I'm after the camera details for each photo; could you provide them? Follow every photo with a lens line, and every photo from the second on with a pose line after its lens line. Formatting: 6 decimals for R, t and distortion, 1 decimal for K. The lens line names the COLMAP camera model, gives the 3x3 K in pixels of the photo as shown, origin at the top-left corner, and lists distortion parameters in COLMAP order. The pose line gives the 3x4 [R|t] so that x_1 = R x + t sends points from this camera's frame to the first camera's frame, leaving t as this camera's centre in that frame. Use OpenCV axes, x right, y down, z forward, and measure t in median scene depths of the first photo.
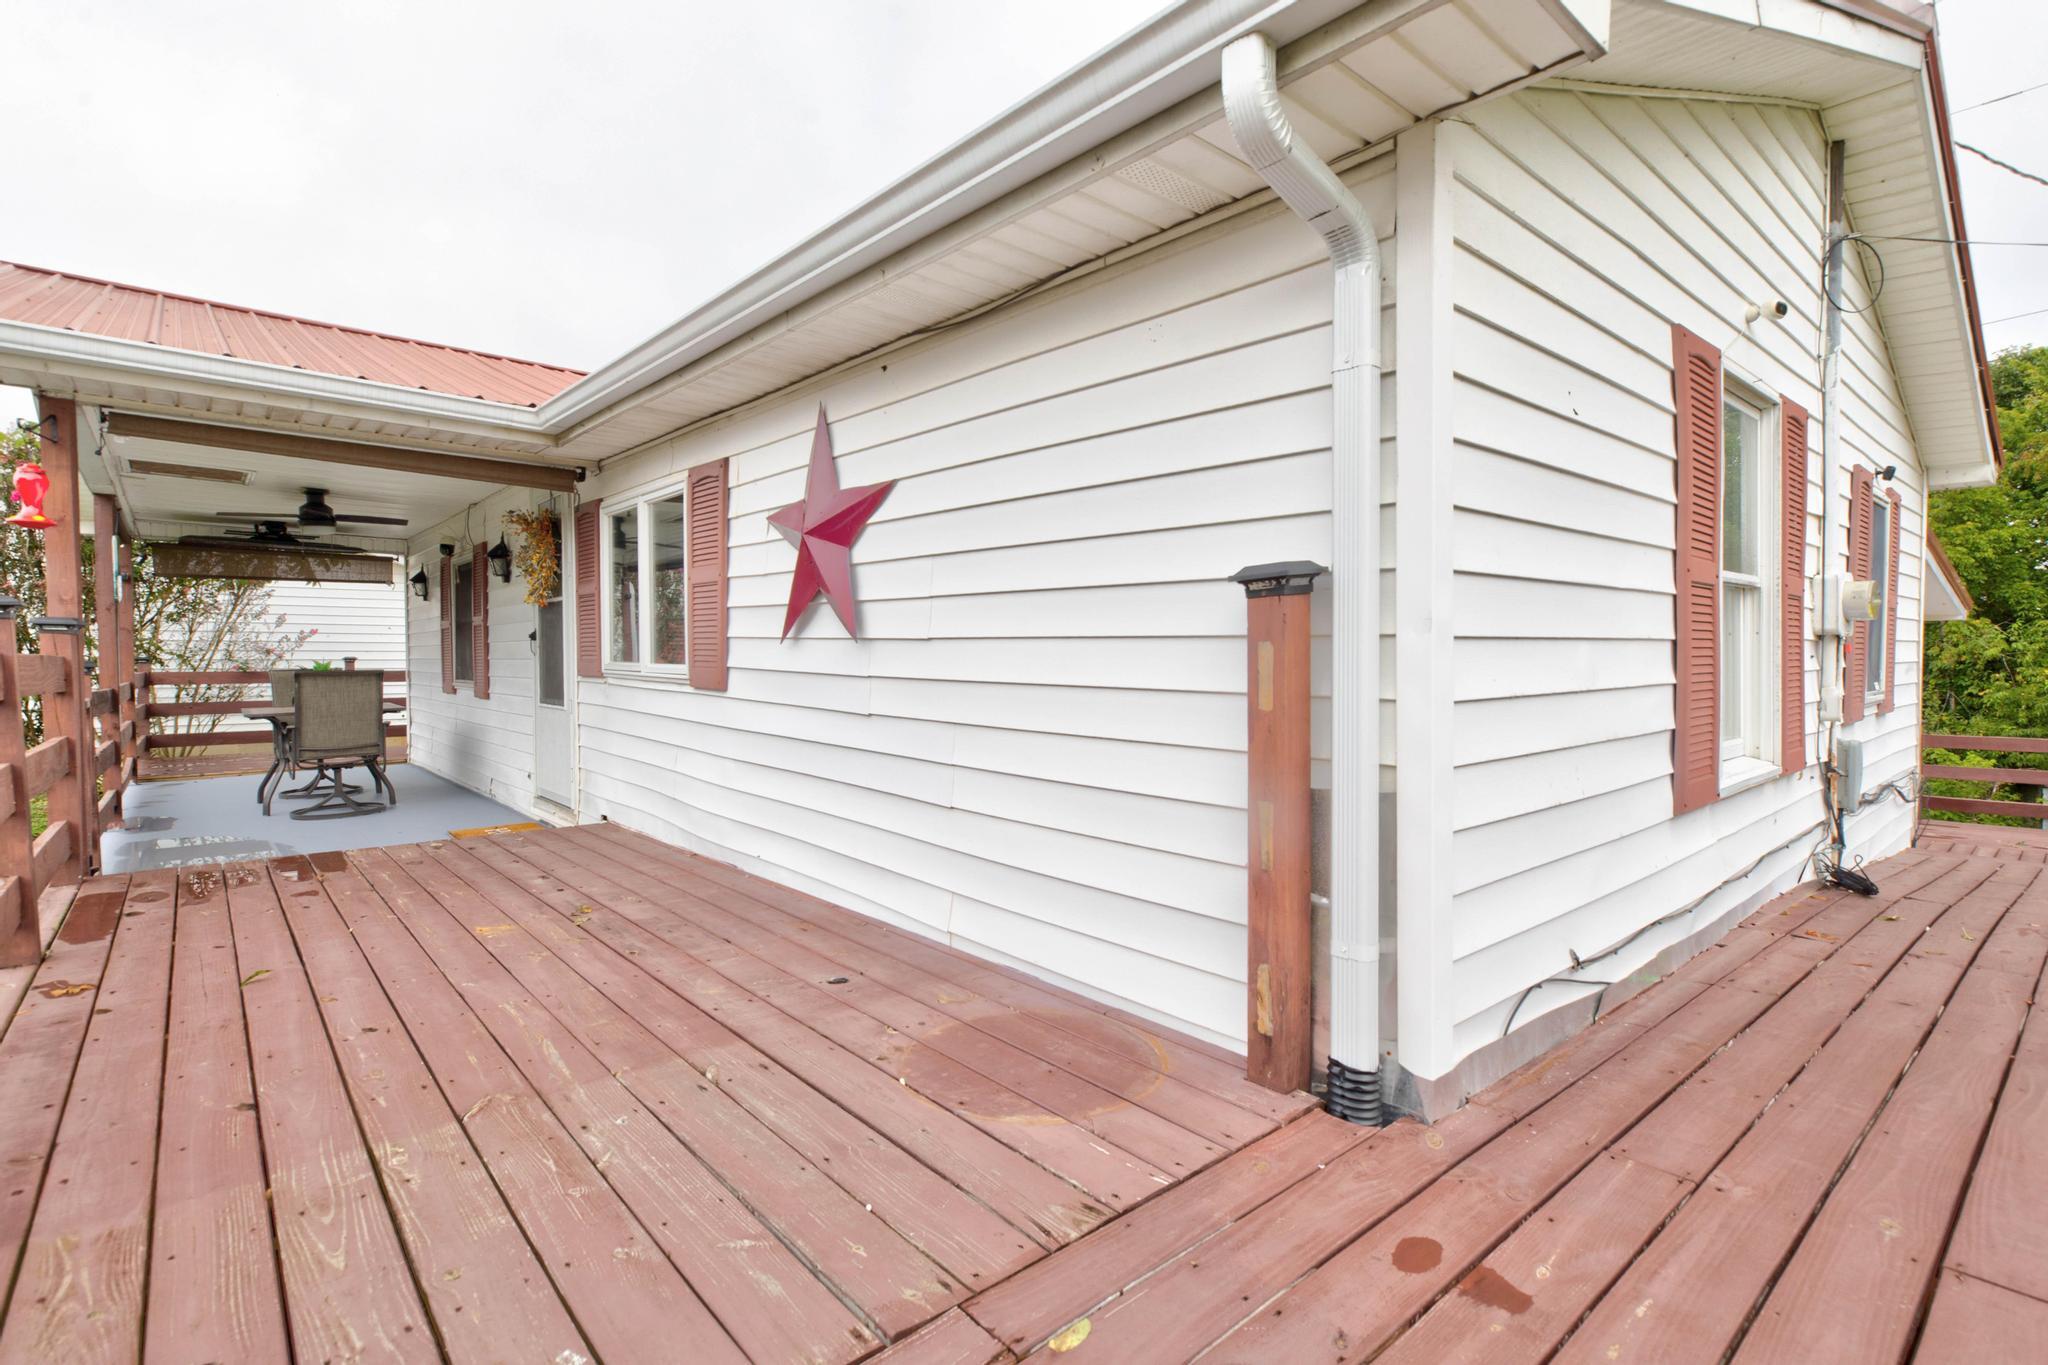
lens RADIAL K [[965.6, 0, 1024.0], [0, 965.6, 682.5], [0, 0, 1]] dist [0.012700, -0.000031]
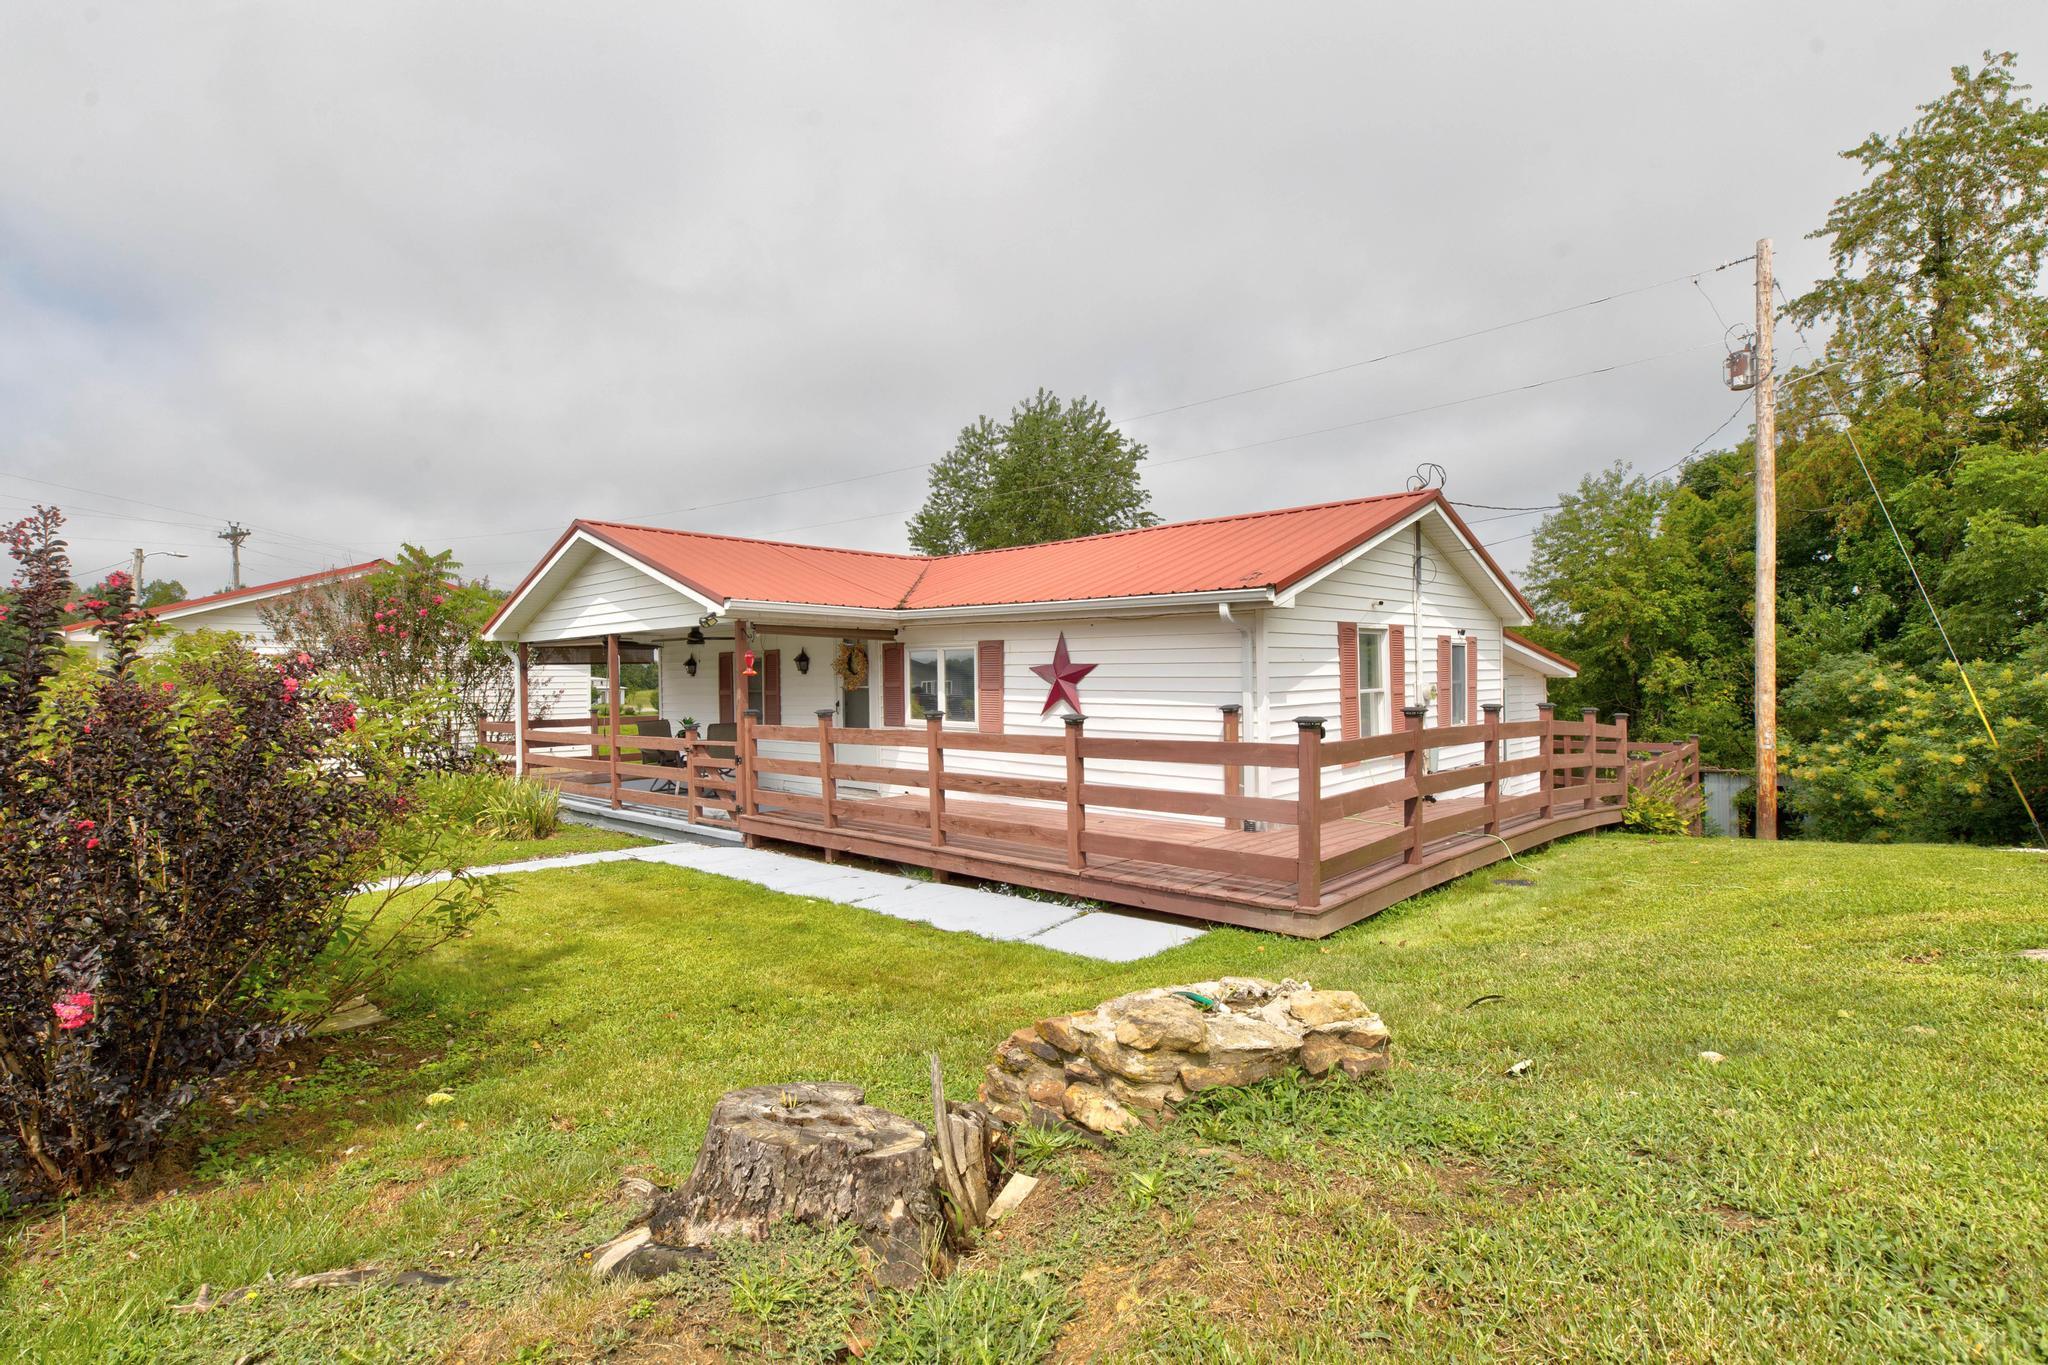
lens RADIAL K [[965.6, 0, 1024.0], [0, 965.6, 682.5], [0, 0, 1]] dist [0.012700, -0.000031]
pose [[0.994663, -0.013095, 0.102345, -0.573292], [0.015261, 0.999675, -0.020406, -0.080997], [-0.102045, 0.021859, 0.994540, -1.674664]]
